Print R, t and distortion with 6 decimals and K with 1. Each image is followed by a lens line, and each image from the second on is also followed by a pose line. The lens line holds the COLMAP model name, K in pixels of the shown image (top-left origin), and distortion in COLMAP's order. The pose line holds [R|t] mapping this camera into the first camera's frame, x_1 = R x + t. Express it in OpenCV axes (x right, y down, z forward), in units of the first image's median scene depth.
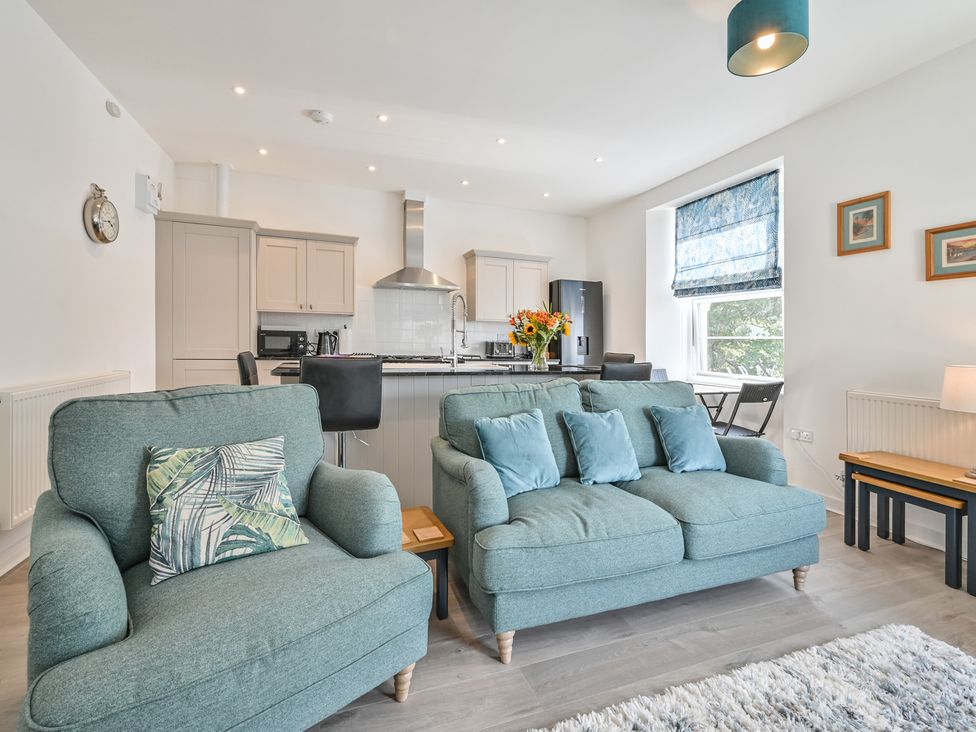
lens RADIAL K [[440.3, 0, 485.4], [0, 440.3, 355.7], [0, 0, 1]] dist [-0.002731, -0.000411]
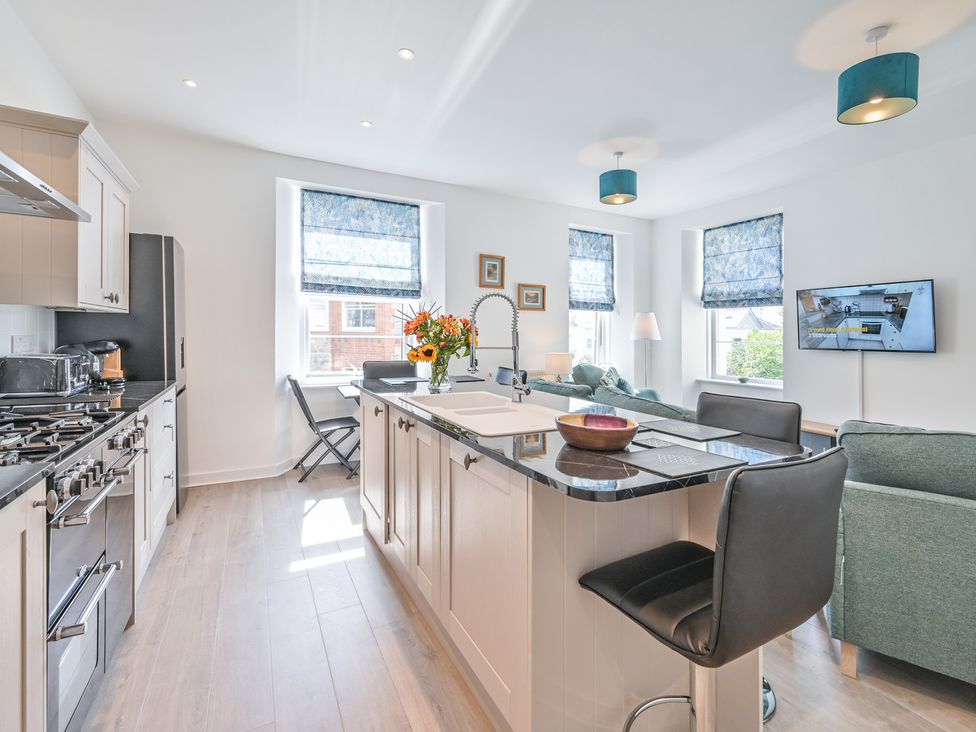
lens RADIAL K [[440.3, 0, 504.4], [0, 440.3, 335.3], [0, 0, 1]] dist [-0.002731, -0.000411]
pose [[-0.158611, -0.027984, 0.986944, -0.643730], [0.018261, 0.999344, 0.031270, -0.084270], [-0.987172, 0.022983, -0.157996, 0.968667]]
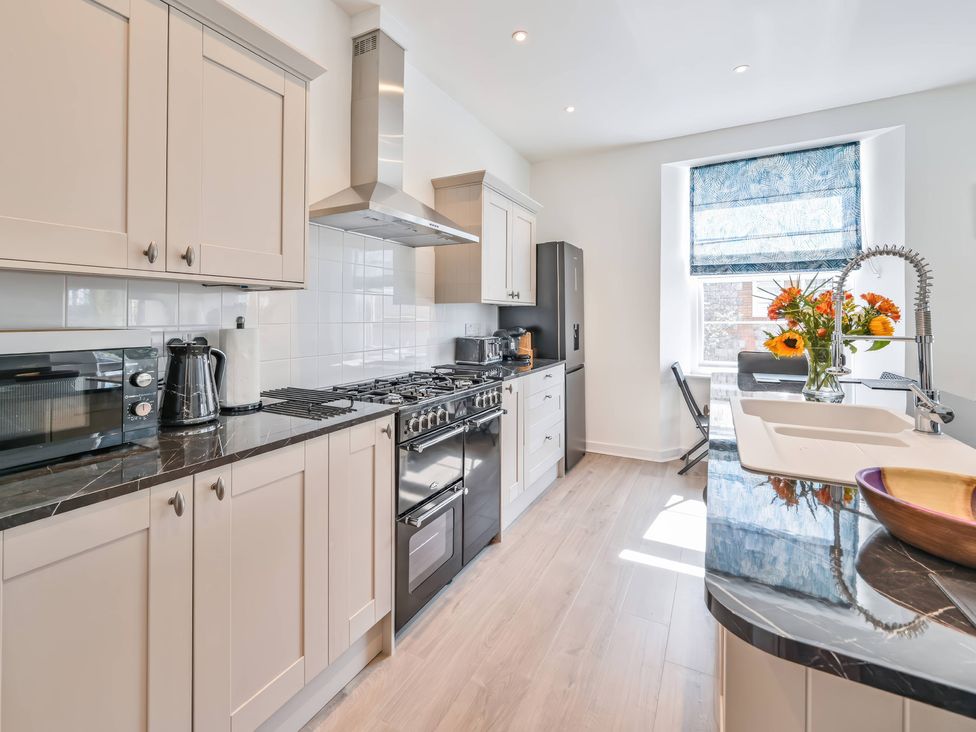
lens RADIAL K [[440.3, 0, 469.3], [0, 440.3, 321.6], [0, 0, 1]] dist [-0.002731, -0.000411]
pose [[0.748935, -0.030406, 0.661945, -0.568451], [0.045180, 0.998965, -0.005231, -0.077384], [-0.661101, 0.033825, 0.749534, 0.860336]]
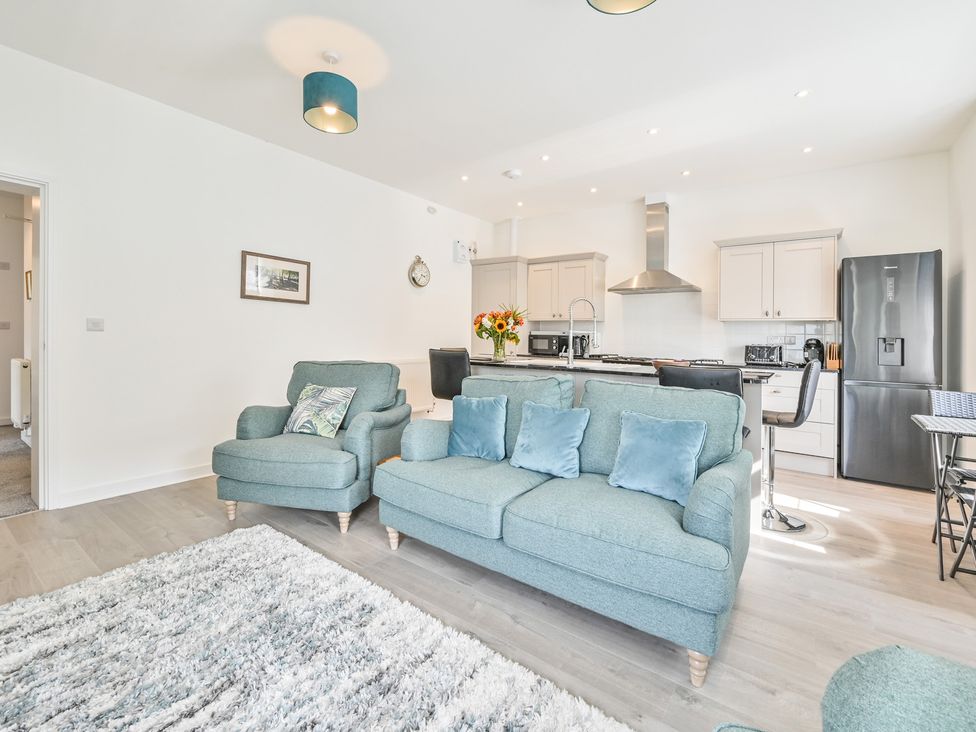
lens RADIAL K [[440.3, 0, 489.5], [0, 440.3, 362.2], [0, 0, 1]] dist [-0.002731, -0.000411]
pose [[0.556764, 0.035908, -0.829894, 0.661479], [-0.037877, 0.999124, 0.017819, 0.007279], [0.829807, 0.021513, 0.557636, 0.189558]]
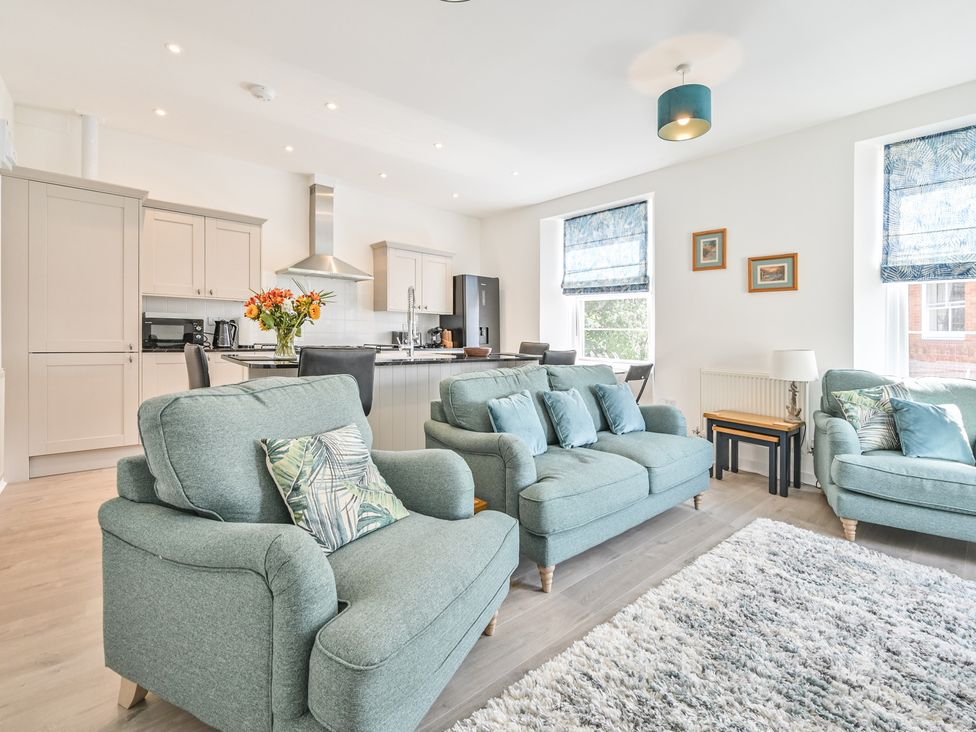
lens RADIAL K [[440.3, 0, 489.2], [0, 440.3, 344.3], [0, 0, 1]] dist [-0.002731, -0.000411]
pose [[0.932403, -0.006833, 0.361354, -0.243537], [0.007201, 0.999974, 0.000327, -0.002126], [-0.361347, 0.002297, 0.932428, -0.045316]]
